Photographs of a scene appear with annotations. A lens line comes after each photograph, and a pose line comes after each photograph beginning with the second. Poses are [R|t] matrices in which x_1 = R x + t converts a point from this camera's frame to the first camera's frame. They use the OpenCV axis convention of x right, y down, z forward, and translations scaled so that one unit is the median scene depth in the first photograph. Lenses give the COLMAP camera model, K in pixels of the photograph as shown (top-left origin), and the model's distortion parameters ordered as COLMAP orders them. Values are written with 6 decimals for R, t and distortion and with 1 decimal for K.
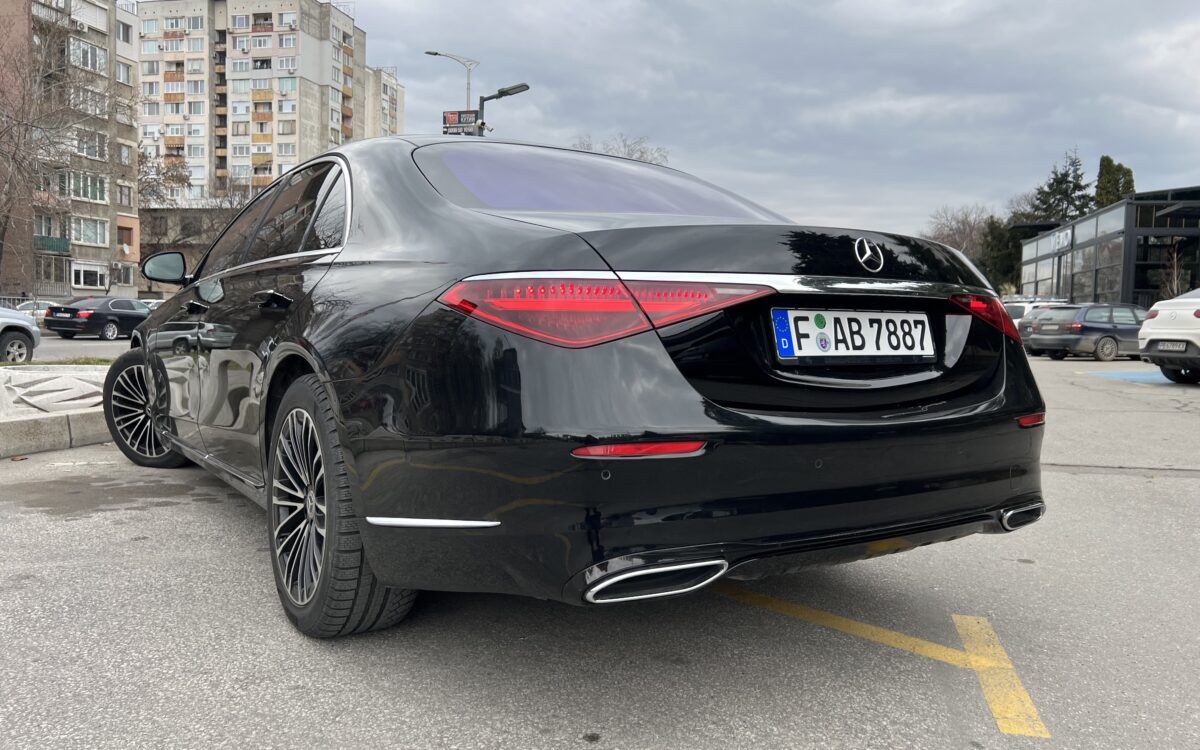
lens RADIAL K [[911.0, 0, 599.5], [0, 911.0, 368.8], [0, 0, 1]] dist [0.026255, -0.028899]
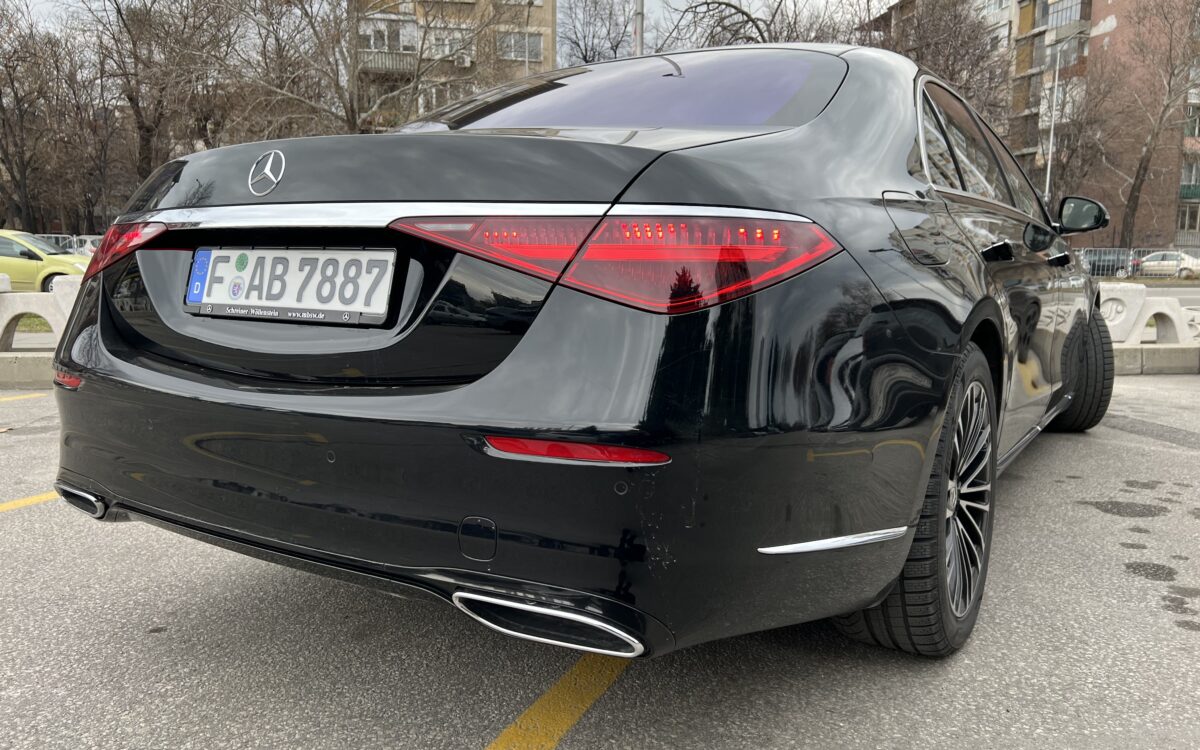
lens RADIAL K [[911.0, 0, 603.5], [0, 911.0, 386.2], [0, 0, 1]] dist [0.026255, -0.028899]
pose [[0.403344, 0.115120, -0.907778, 1.097657], [-0.050006, 0.993345, 0.103753, -0.042145], [0.913681, 0.003546, 0.406417, 0.936636]]
